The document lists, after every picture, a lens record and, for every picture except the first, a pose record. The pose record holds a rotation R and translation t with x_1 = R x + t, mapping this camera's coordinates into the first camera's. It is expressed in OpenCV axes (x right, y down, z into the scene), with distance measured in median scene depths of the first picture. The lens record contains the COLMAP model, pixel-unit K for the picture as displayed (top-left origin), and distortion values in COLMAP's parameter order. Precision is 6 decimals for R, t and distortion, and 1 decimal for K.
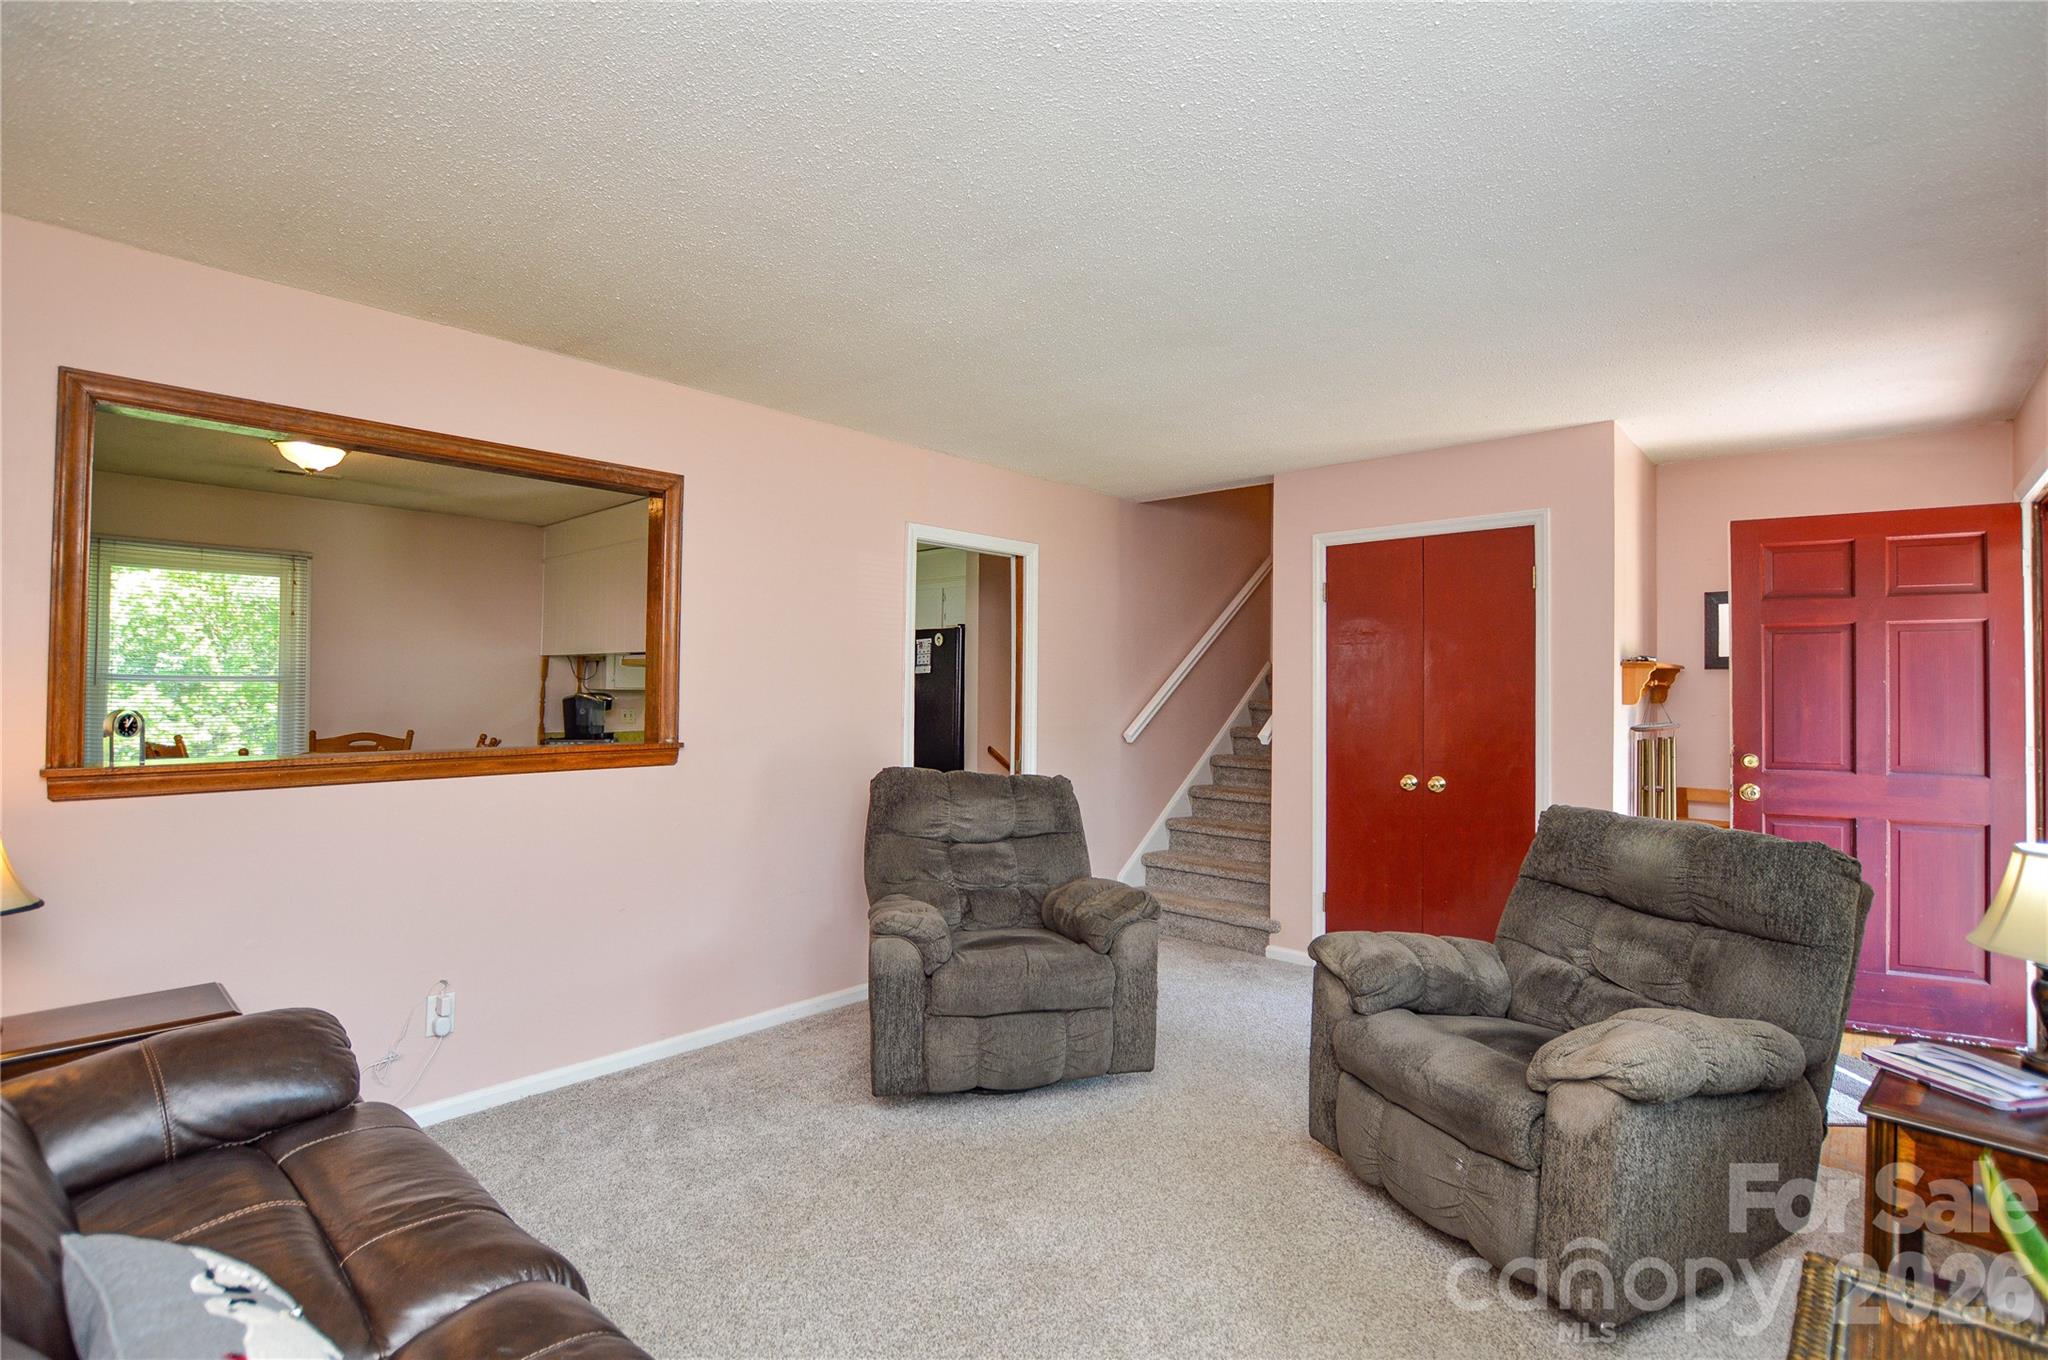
lens RADIAL K [[962.0, 0, 1024.0], [0, 962.0, 680.0], [0, 0, 1]] dist [-0.011468, 0.000124]
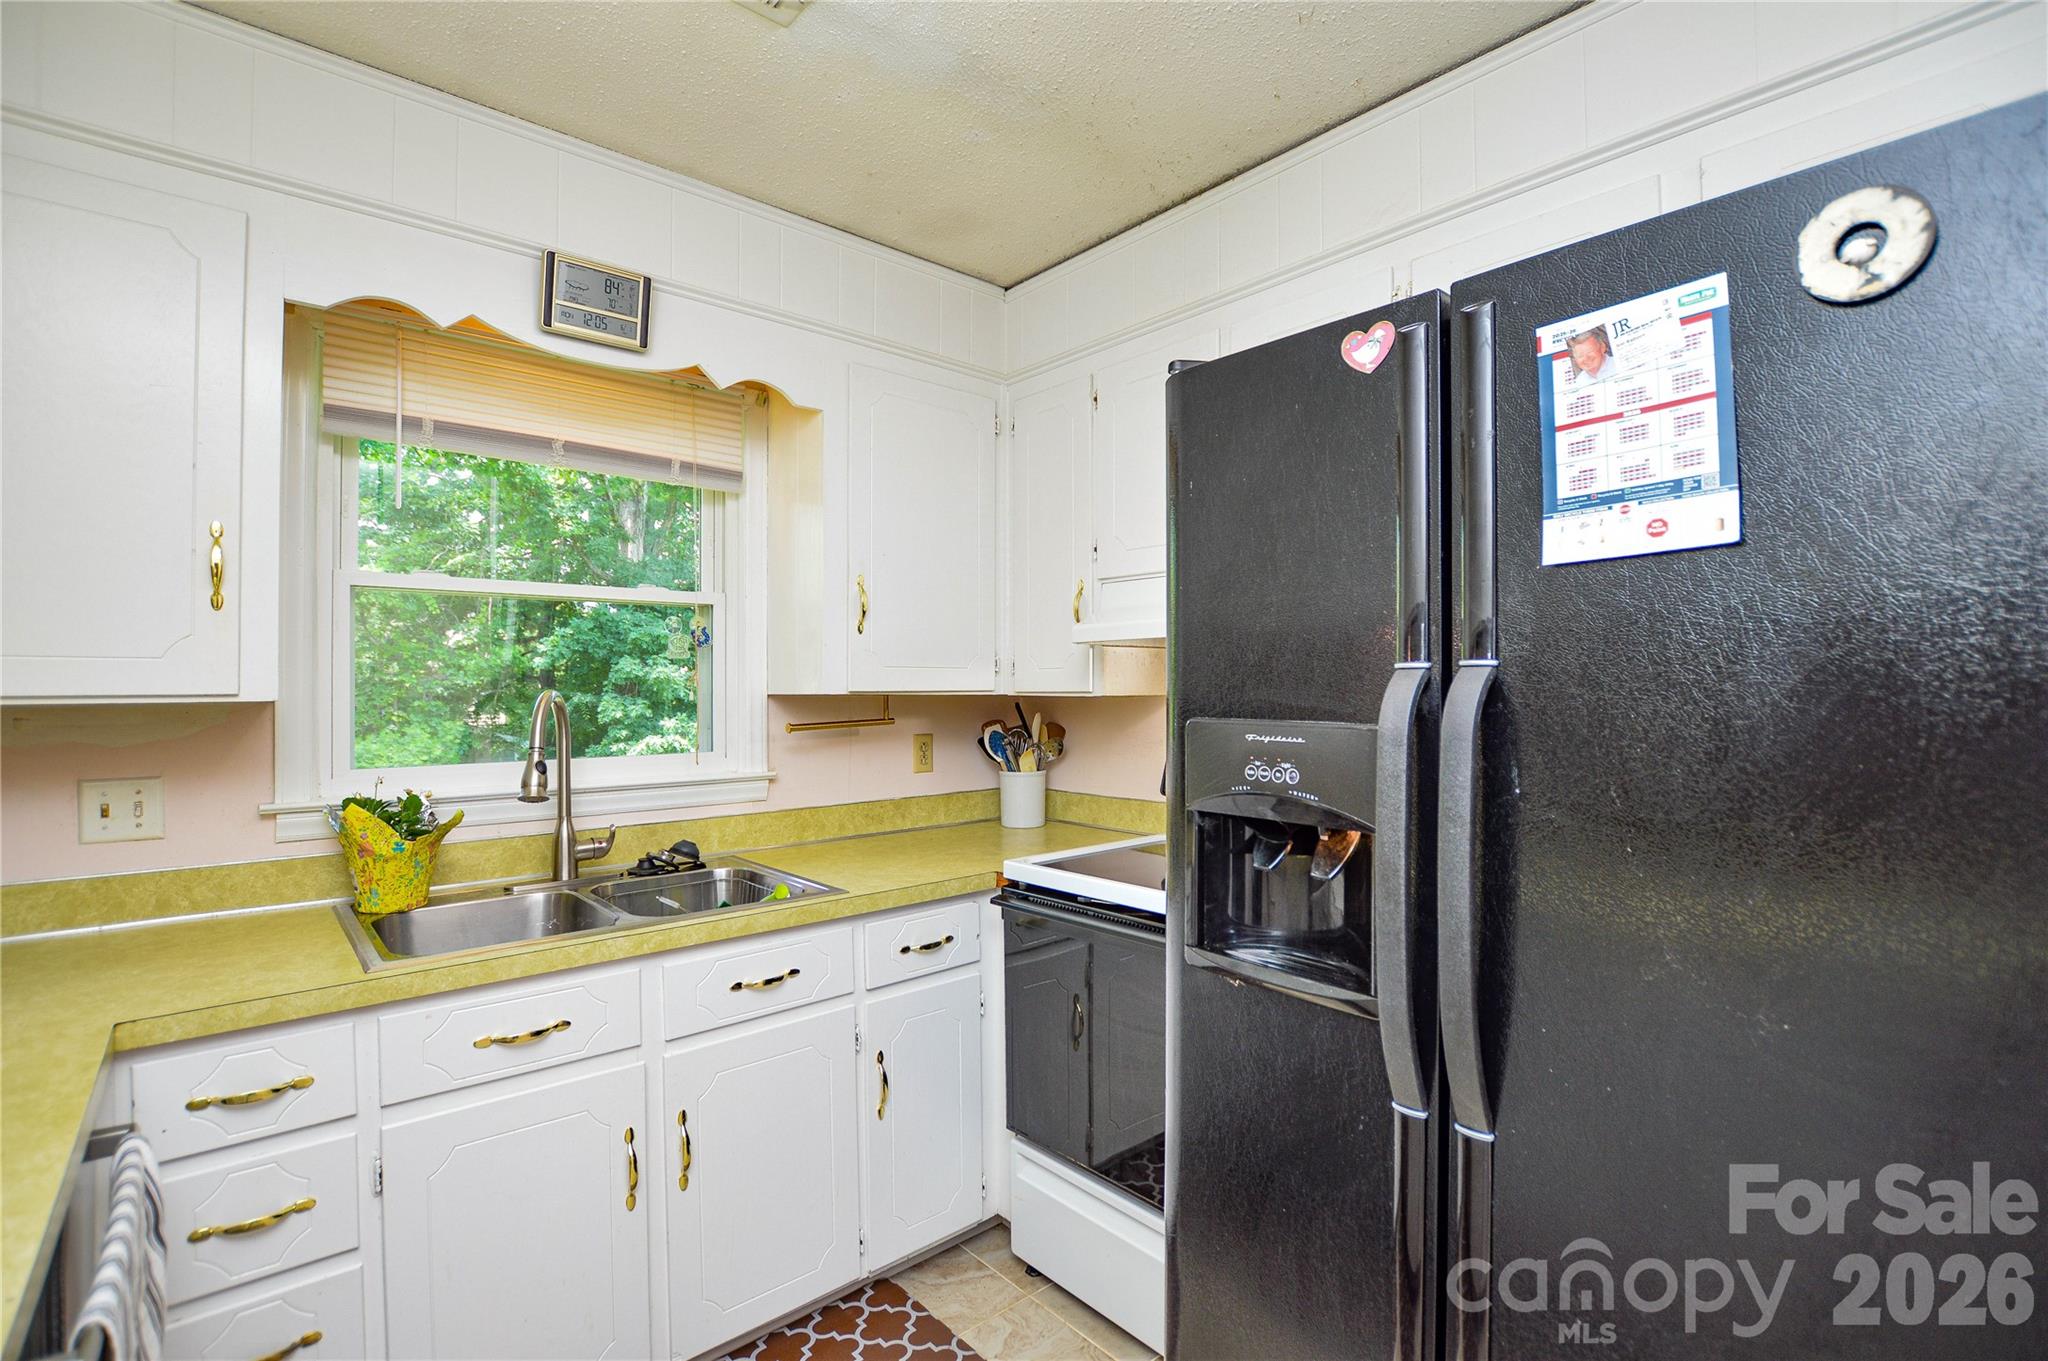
lens RADIAL K [[932.2, 0, 1024.0], [0, 932.2, 680.5], [0, 0, 1]] dist [-0.026660, 0.000468]
pose [[0.993697, -0.016913, -0.110812, -0.171408], [0.017527, 0.999836, 0.004568, 0.007330], [0.110717, -0.006481, 0.993831, 0.857232]]
